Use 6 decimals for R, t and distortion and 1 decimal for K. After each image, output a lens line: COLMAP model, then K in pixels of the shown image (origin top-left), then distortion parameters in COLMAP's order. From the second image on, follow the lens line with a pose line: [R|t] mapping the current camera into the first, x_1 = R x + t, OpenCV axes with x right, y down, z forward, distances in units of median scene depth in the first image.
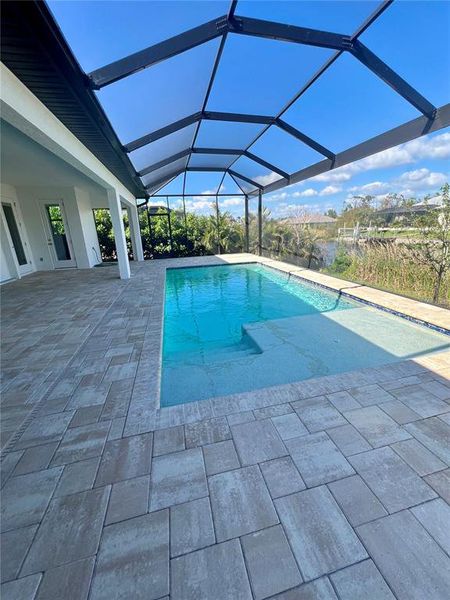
lens RADIAL K [[238.9, 0, 228.8], [0, 238.9, 296.0], [0, 0, 1]] dist [-0.001896, 0.000384]
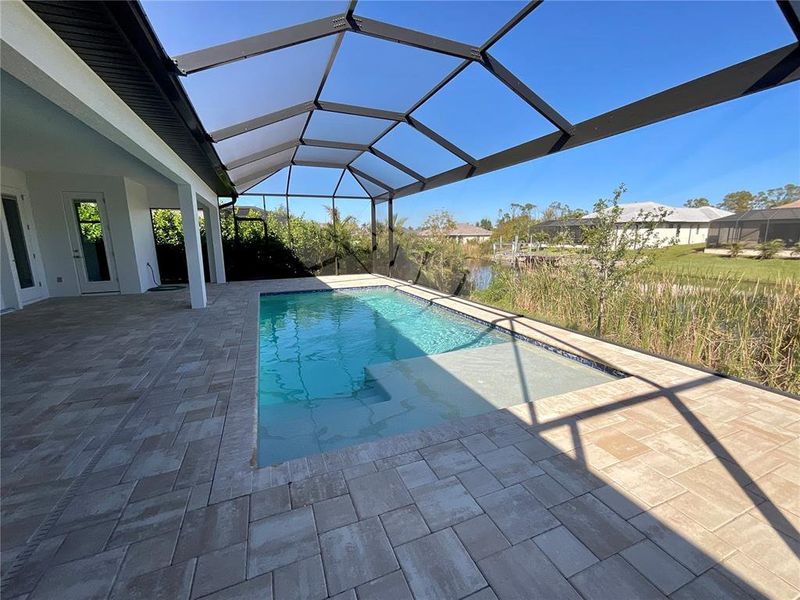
lens RADIAL K [[335.9, 0, 402.6], [0, 335.9, 300.9], [0, 0, 1]] dist [0.001337, 0.000508]
pose [[0.988067, -0.000441, 0.154026, 0.008365], [0.015242, 0.995367, -0.094930, 0.016718], [-0.153270, 0.096145, 0.983496, -0.117508]]
